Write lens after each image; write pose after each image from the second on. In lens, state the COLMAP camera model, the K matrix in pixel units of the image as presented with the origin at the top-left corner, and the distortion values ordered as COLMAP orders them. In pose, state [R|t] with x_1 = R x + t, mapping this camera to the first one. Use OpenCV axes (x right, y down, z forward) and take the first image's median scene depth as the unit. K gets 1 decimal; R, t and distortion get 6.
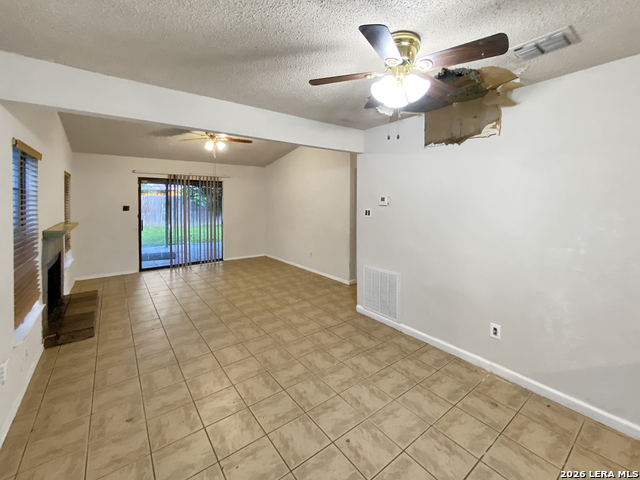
lens RADIAL K [[278.2, 0, 321.8], [0, 278.2, 206.4], [0, 0, 1]] dist [0.018005, -0.000532]
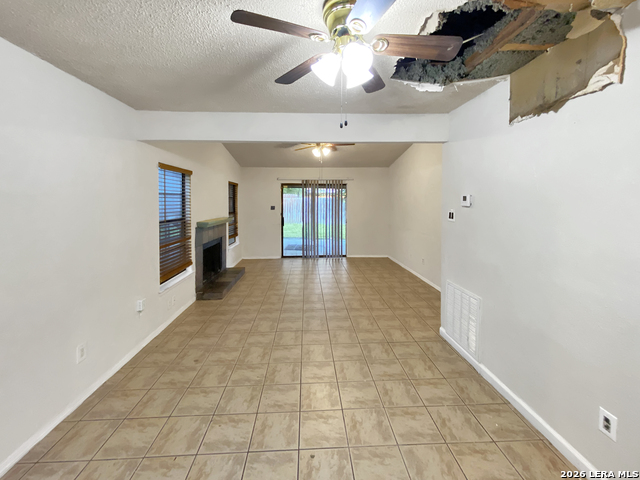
lens RADIAL K [[276.5, 0, 318.5], [0, 276.5, 209.2], [0, 0, 1]] dist [0.020620, -0.000077]
pose [[0.822850, 0.011263, -0.568148, 0.338321], [-0.007820, 0.999933, 0.008496, 0.001090], [0.568205, -0.002547, 0.822883, 0.131476]]
